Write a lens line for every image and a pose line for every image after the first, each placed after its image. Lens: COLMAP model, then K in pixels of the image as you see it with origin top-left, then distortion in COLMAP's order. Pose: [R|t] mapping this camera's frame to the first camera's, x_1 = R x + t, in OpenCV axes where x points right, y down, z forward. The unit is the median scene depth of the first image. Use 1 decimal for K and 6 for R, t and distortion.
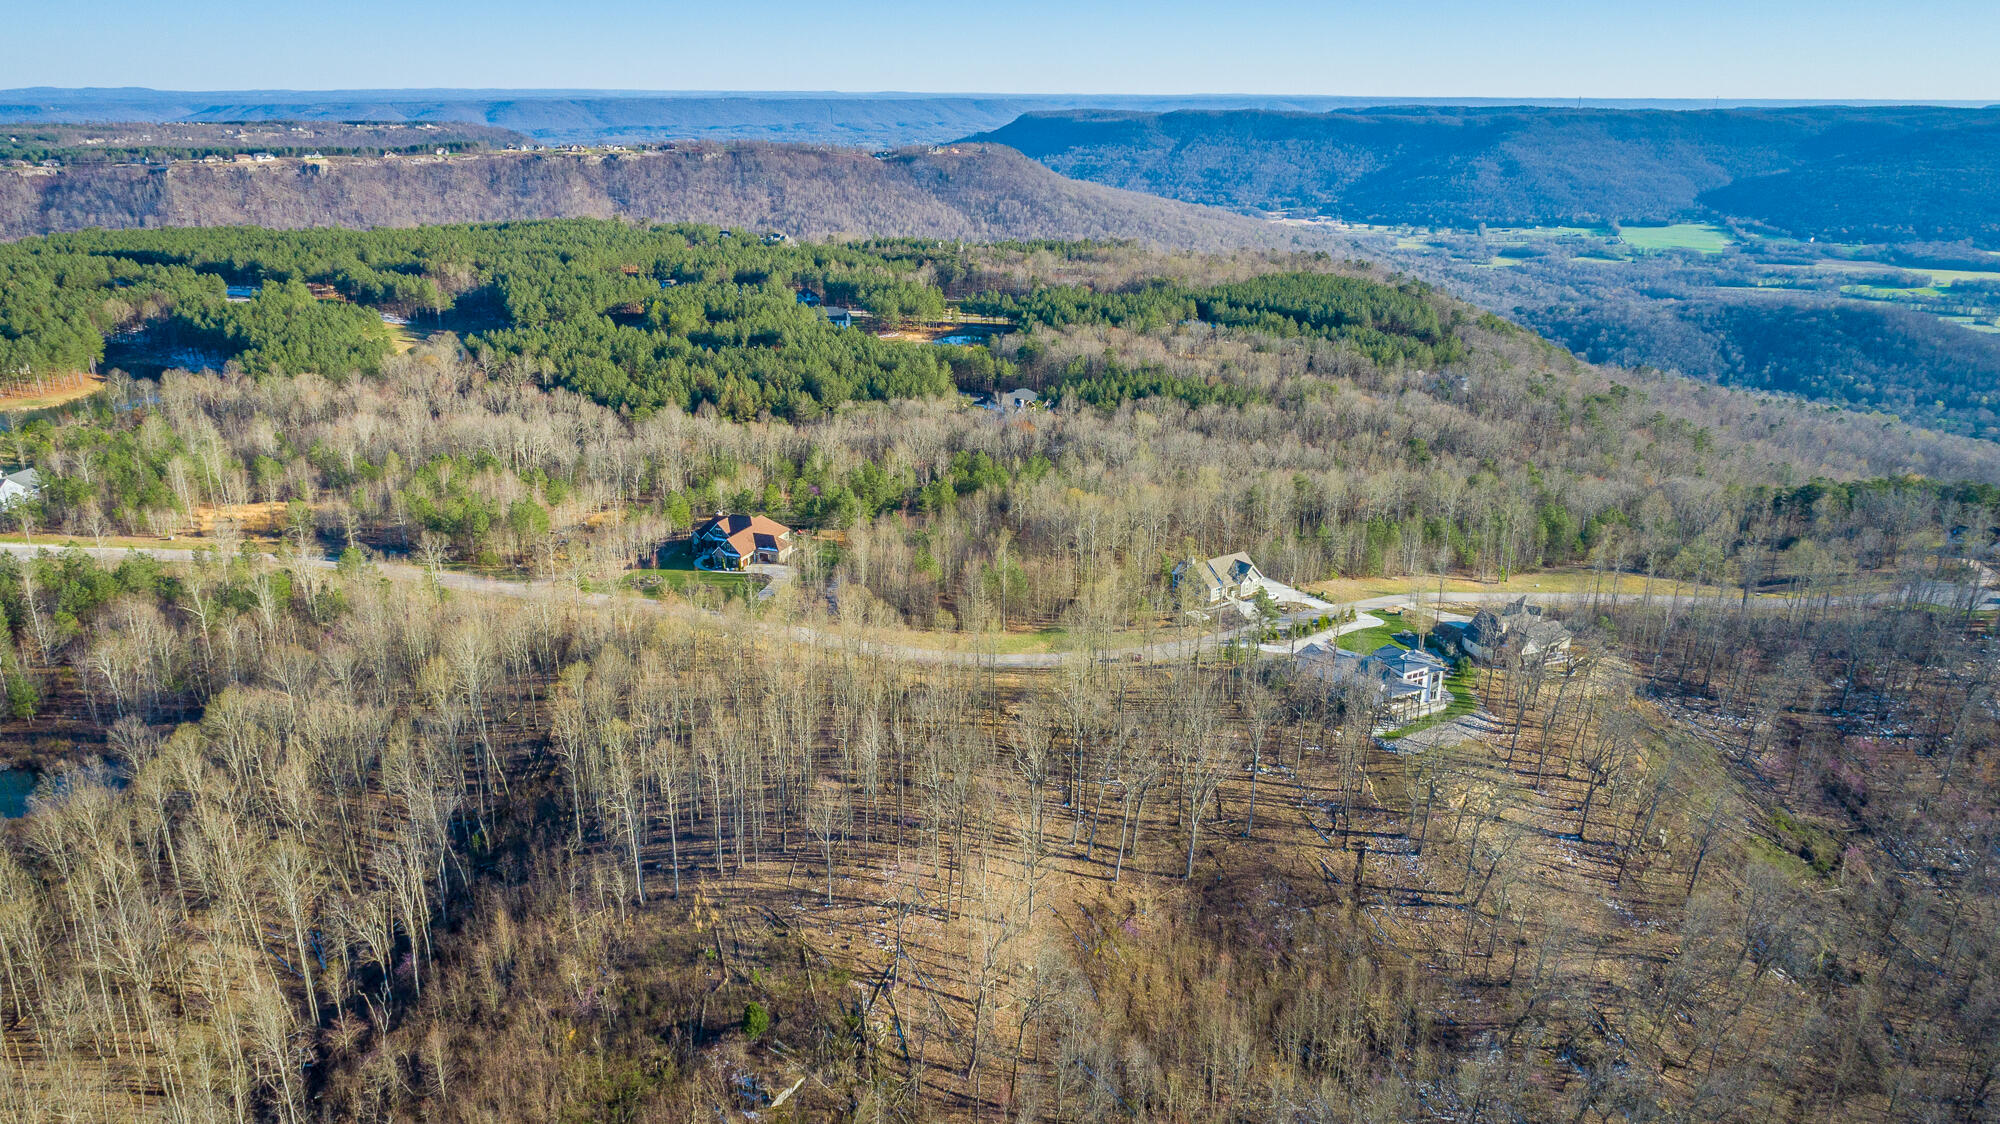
lens RADIAL K [[1385.5, 0, 986.5], [0, 1385.5, 565.8], [0, 0, 1]] dist [-0.011807, 0.013328]
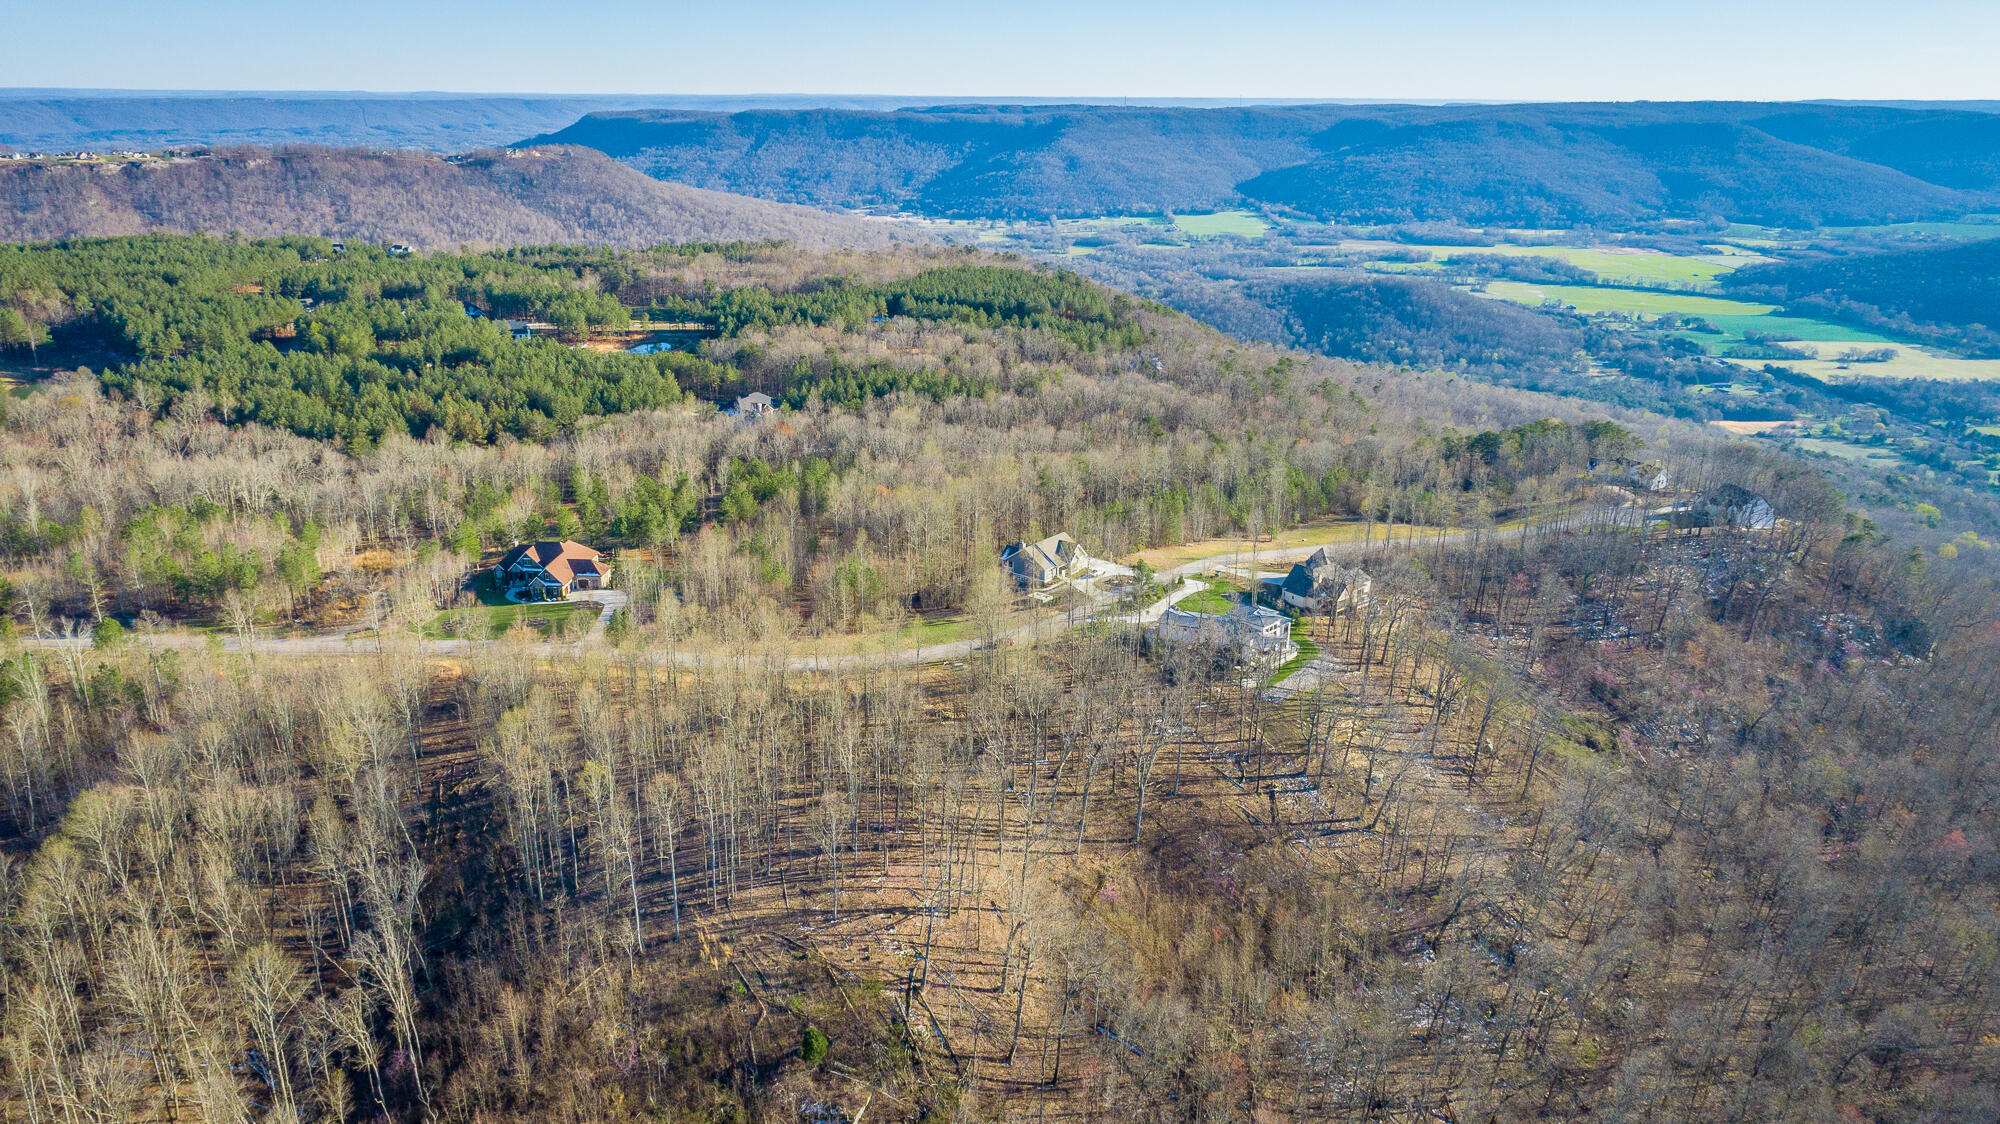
lens RADIAL K [[1385.5, 0, 987.2], [0, 1385.5, 568.8], [0, 0, 1]] dist [-0.011807, 0.013328]
pose [[0.954702, -0.096396, 0.281516, -0.111681], [0.095789, 0.995274, 0.015951, -0.003296], [-0.281723, 0.011737, 0.959424, 0.011591]]
